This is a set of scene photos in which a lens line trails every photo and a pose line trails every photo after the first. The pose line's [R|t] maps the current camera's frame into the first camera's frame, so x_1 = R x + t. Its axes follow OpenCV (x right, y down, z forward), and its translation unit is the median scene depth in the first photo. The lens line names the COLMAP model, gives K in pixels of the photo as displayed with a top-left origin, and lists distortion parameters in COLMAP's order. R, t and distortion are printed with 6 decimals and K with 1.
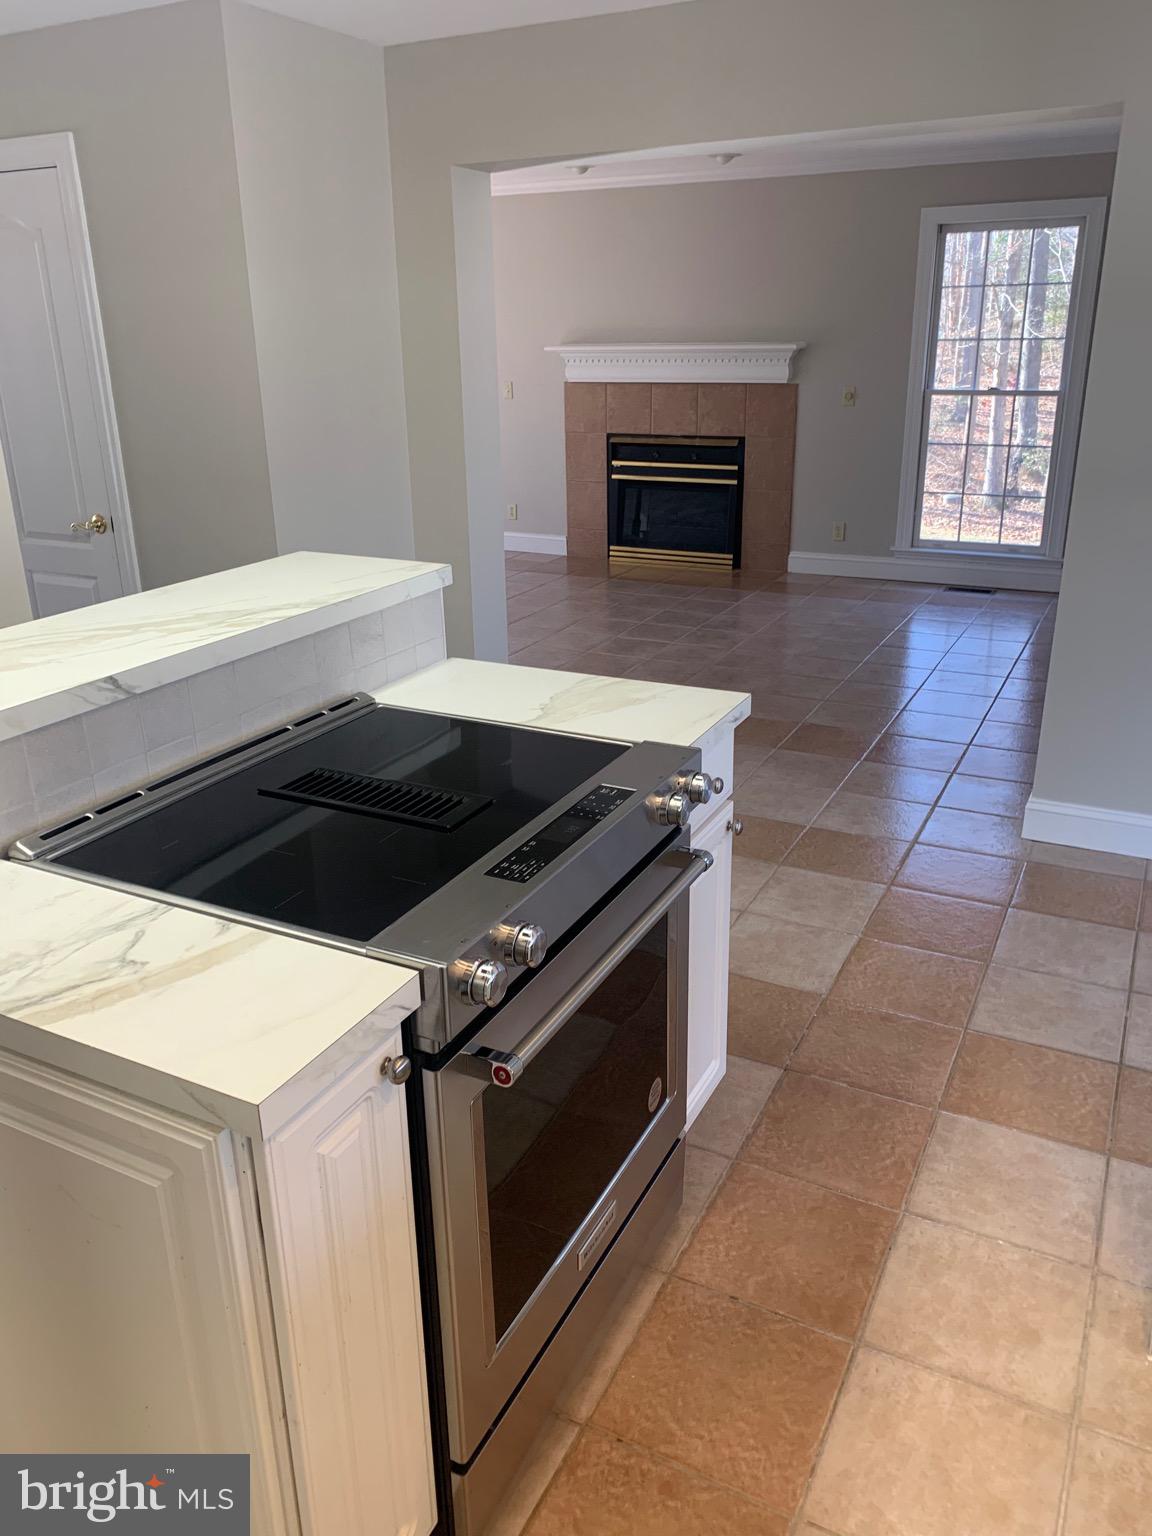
lens RADIAL K [[1163.7, 0, 576.0], [0, 1163.7, 768.0], [0, 0, 1]] dist [0.007746, -0.002078]
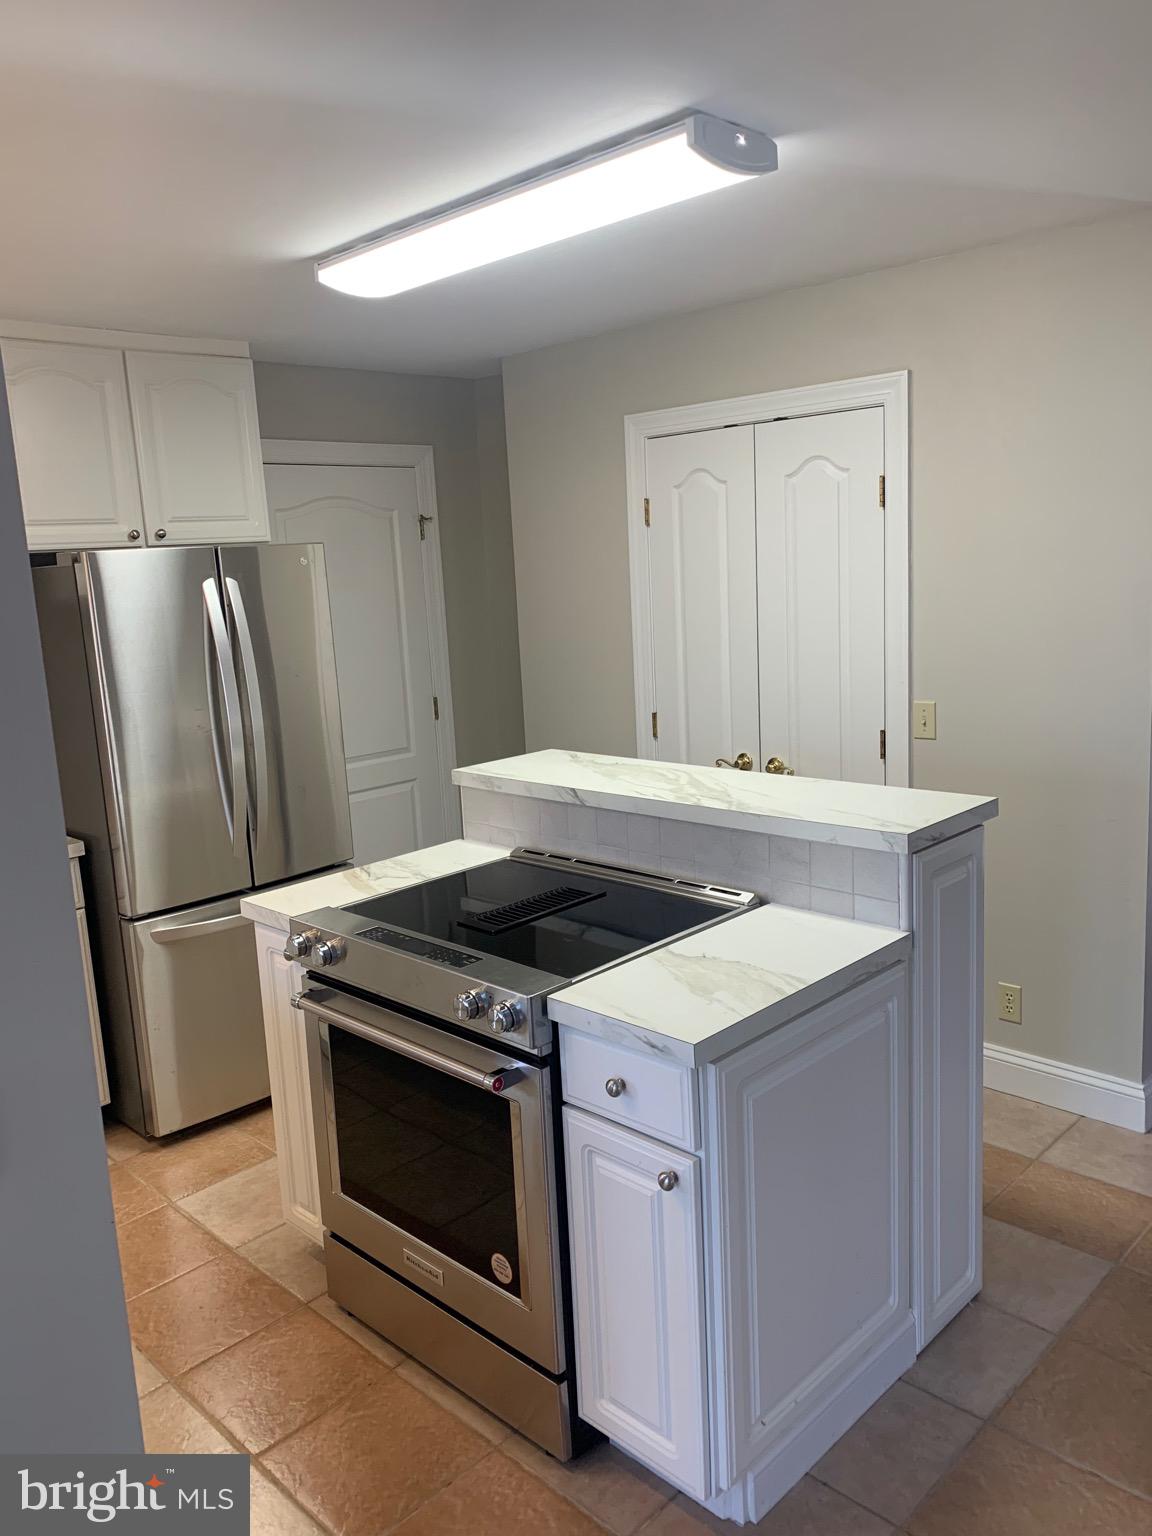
lens RADIAL K [[1163.7, 0, 576.0], [0, 1163.7, 768.0], [0, 0, 1]] dist [0.007746, -0.002078]
pose [[-0.298066, 0.198405, -0.933698, 1.087116], [-0.287642, 0.914023, 0.286048, -0.543869], [0.910175, 0.353832, -0.215370, 1.238787]]
